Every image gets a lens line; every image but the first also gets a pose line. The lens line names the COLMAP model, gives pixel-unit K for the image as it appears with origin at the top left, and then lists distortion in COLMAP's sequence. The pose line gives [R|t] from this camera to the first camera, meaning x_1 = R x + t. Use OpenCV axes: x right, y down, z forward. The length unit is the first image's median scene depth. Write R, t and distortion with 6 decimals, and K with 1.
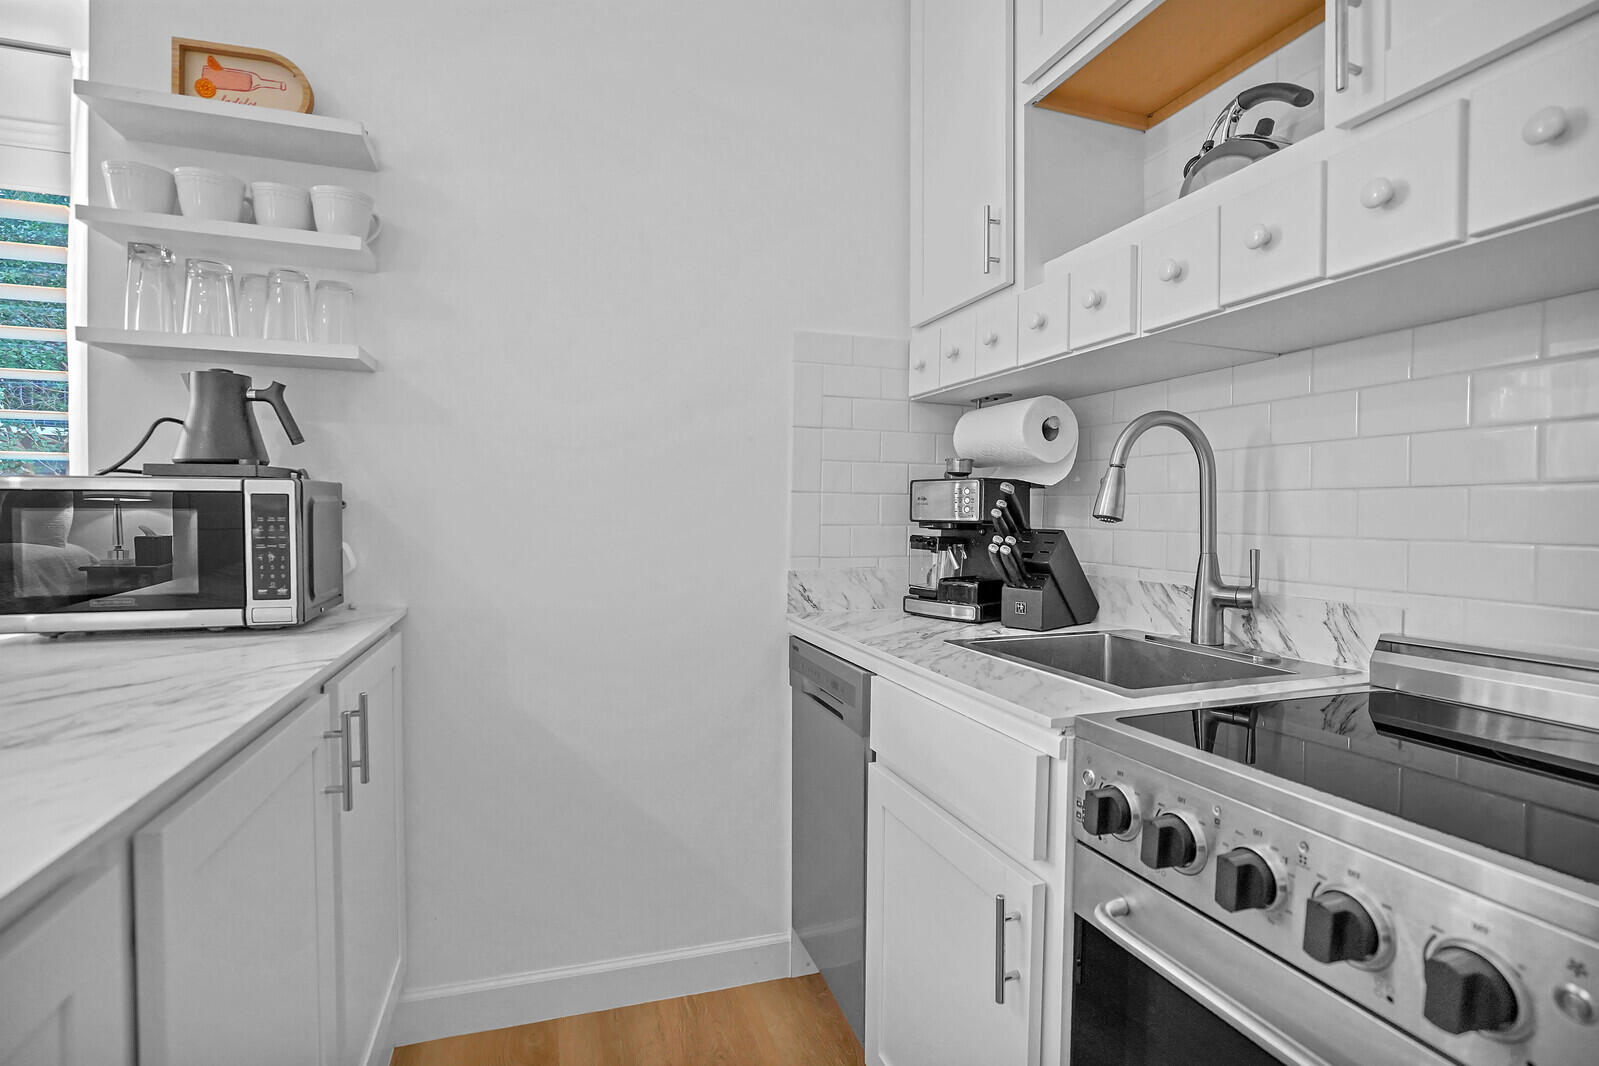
lens RADIAL K [[778.3, 0, 802.7], [0, 778.3, 534.3], [0, 0, 1]] dist [-0.044617, 0.002238]
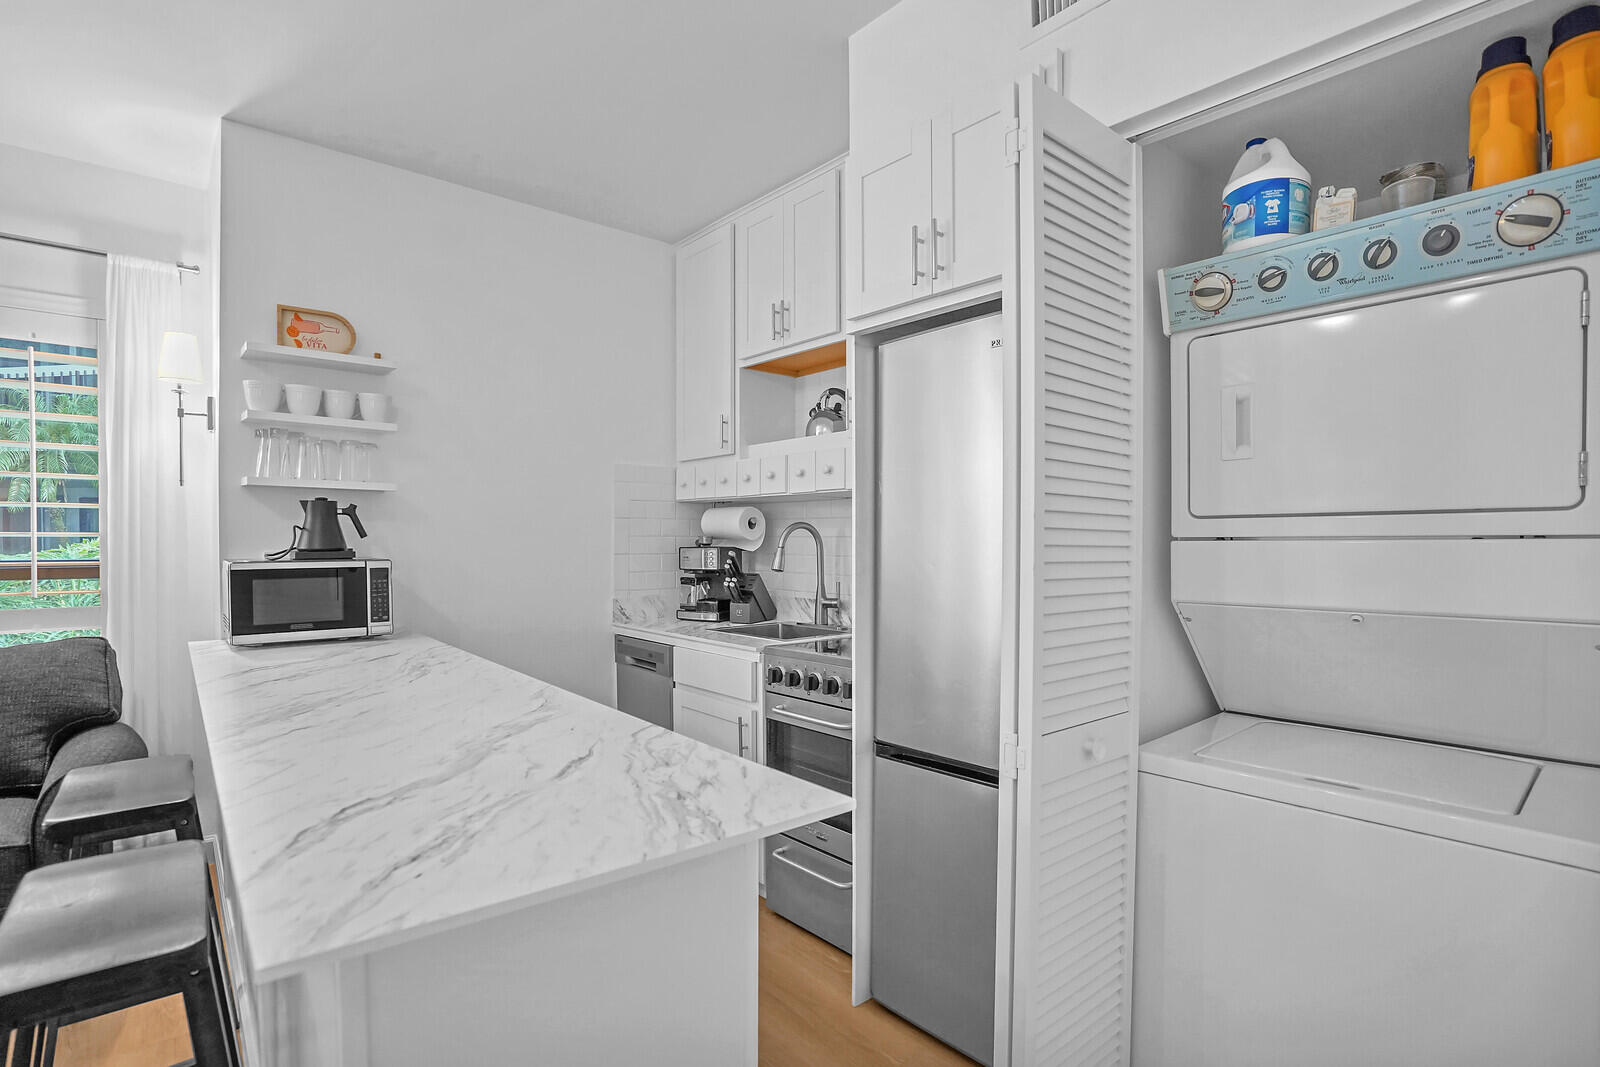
lens RADIAL K [[778.7, 0, 800.2], [0, 778.7, 539.1], [0, 0, 1]] dist [-0.044617, 0.002238]
pose [[0.928968, -0.007484, 0.370084, -0.365168], [0.016388, 0.999647, -0.020919, -0.059124], [-0.369797, 0.025498, 0.928763, -1.078955]]
